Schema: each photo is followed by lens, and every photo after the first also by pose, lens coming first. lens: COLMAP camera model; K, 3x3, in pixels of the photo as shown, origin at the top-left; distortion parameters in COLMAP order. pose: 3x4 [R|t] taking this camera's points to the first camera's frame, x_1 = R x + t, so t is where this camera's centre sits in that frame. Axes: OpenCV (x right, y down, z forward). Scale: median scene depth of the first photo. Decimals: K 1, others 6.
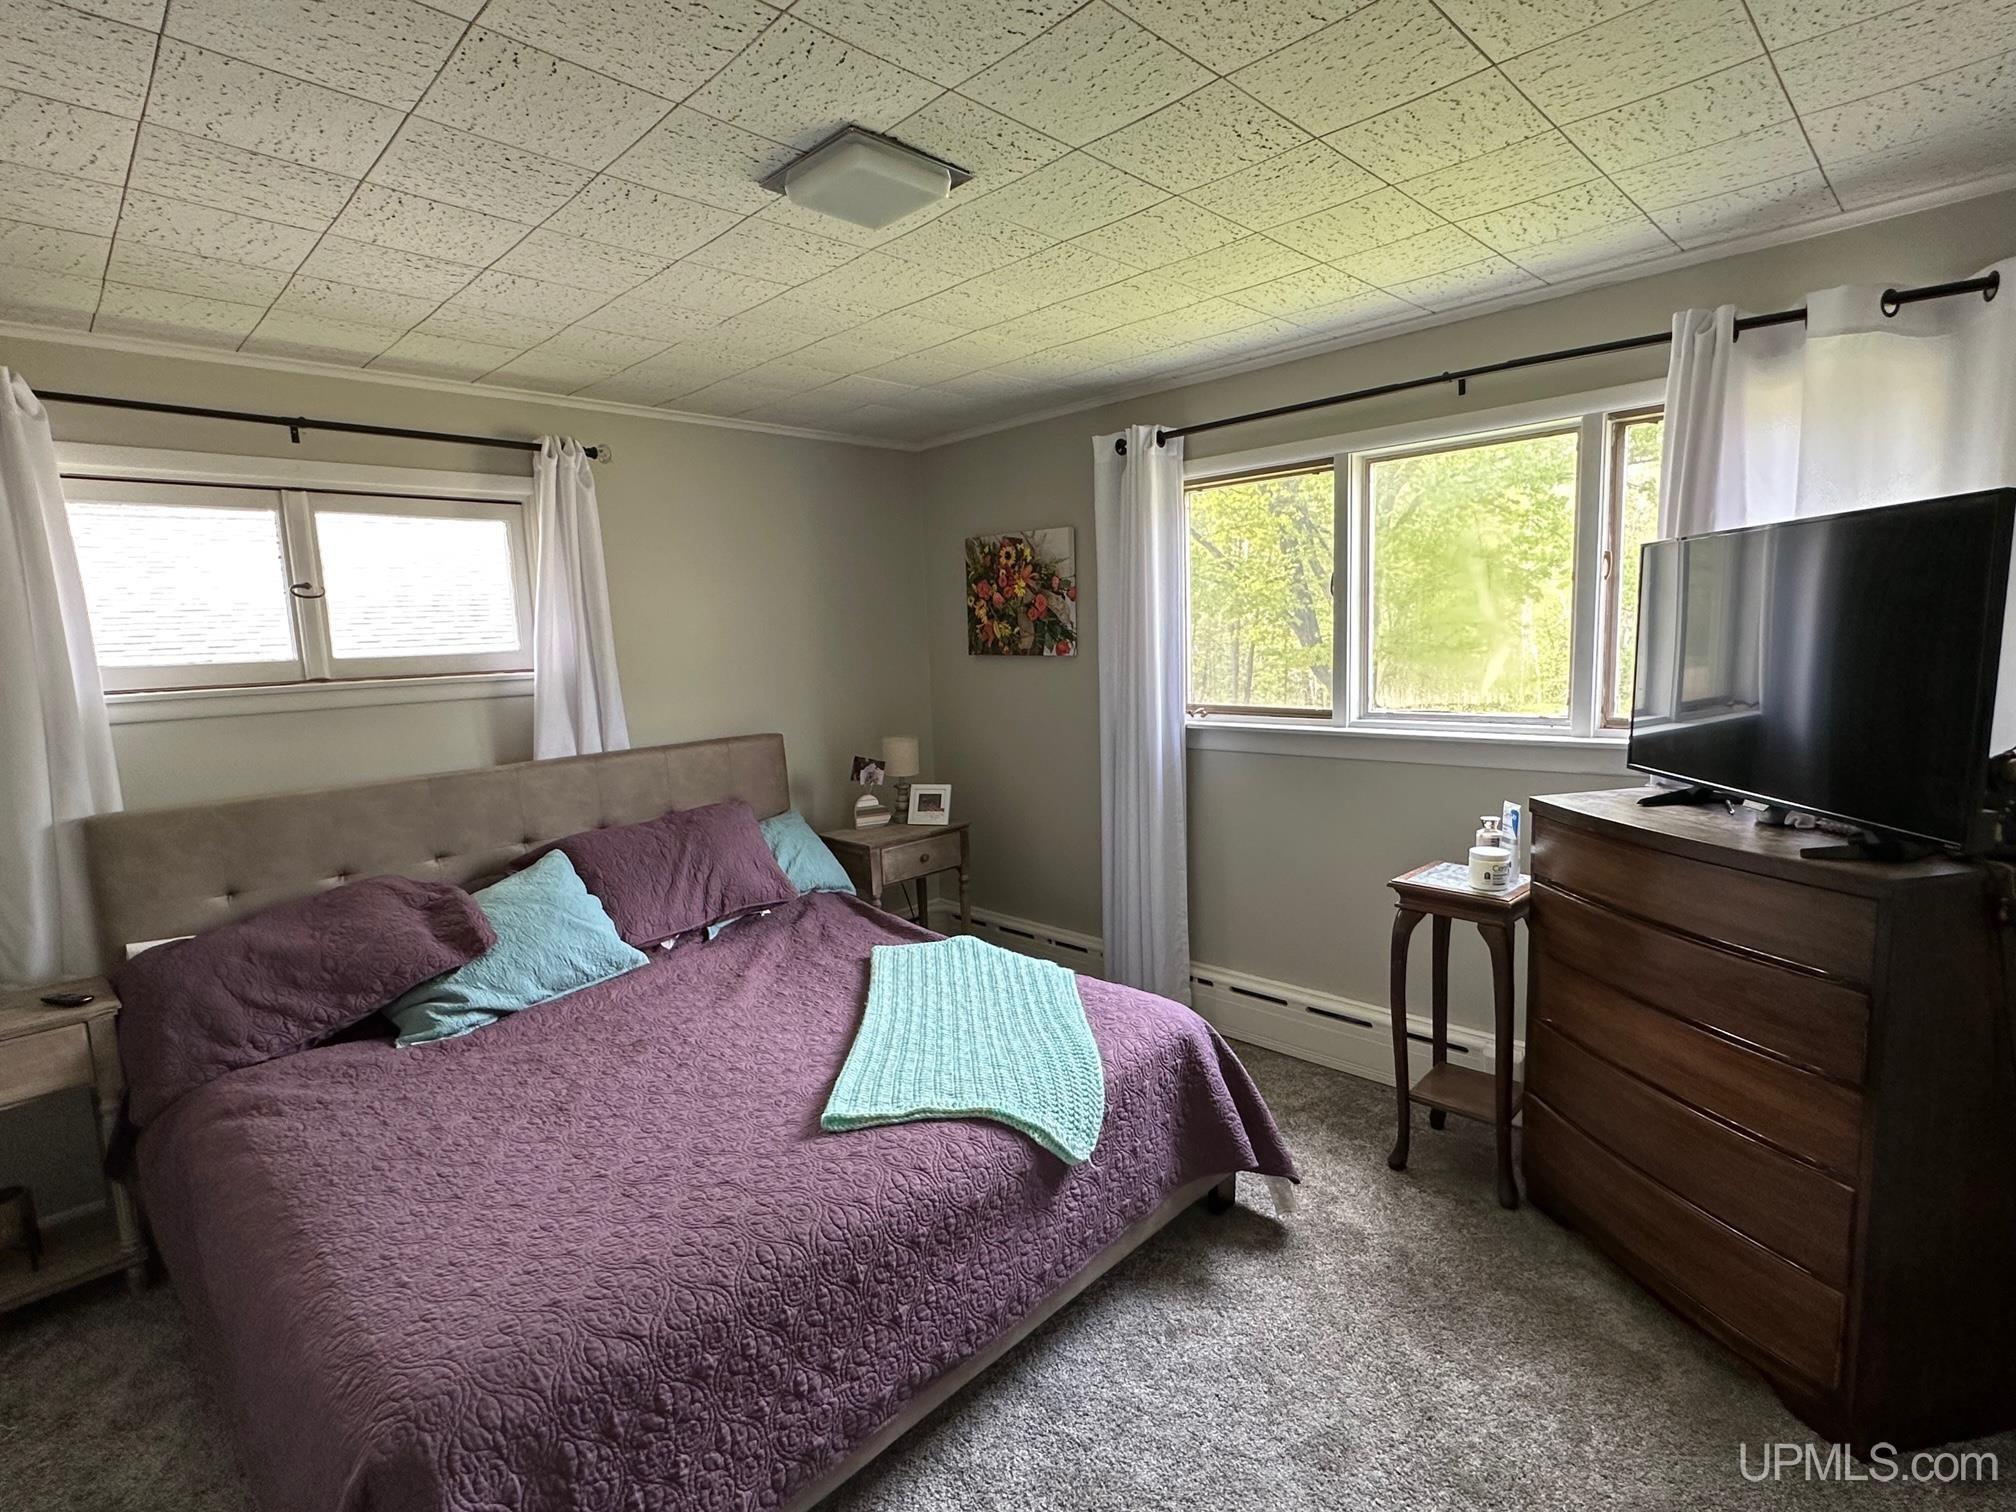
lens RADIAL K [[993.1, 0, 1004.3], [0, 993.1, 748.0], [0, 0, 1]] dist [-0.005304, -0.000940]
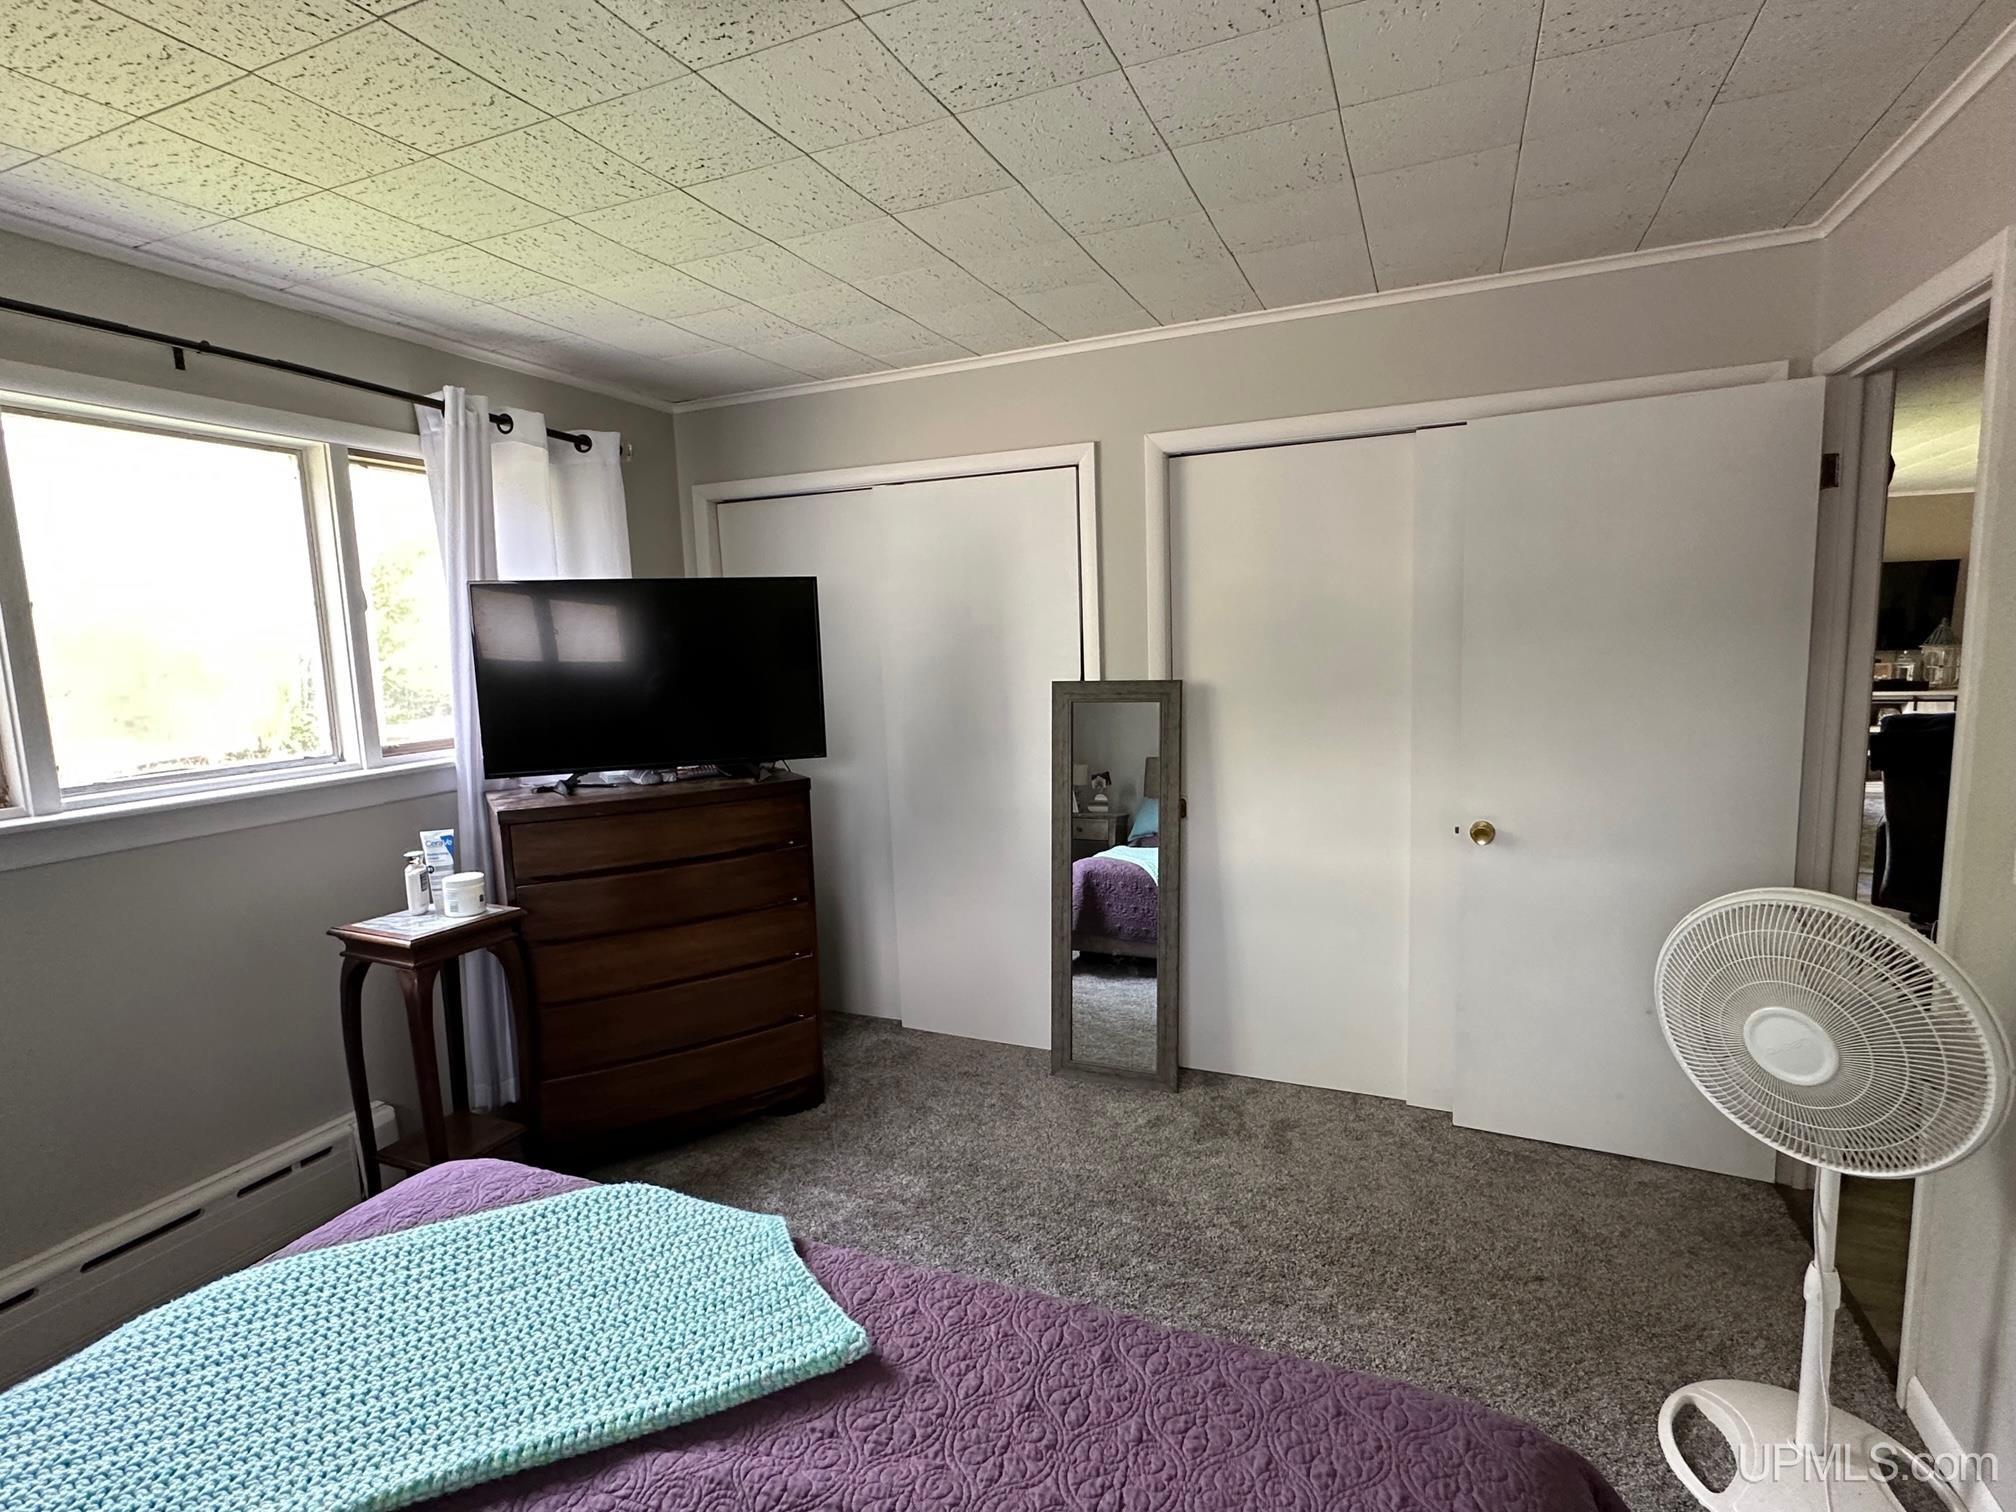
lens RADIAL K [[993.1, 0, 1008.6], [0, 993.1, 767.5], [0, 0, 1]] dist [-0.005304, -0.000940]
pose [[-0.366524, -0.070726, 0.927716, -0.608588], [0.147464, 0.980087, 0.132979, -0.053626], [-0.918648, 0.185545, -0.348796, 0.802545]]
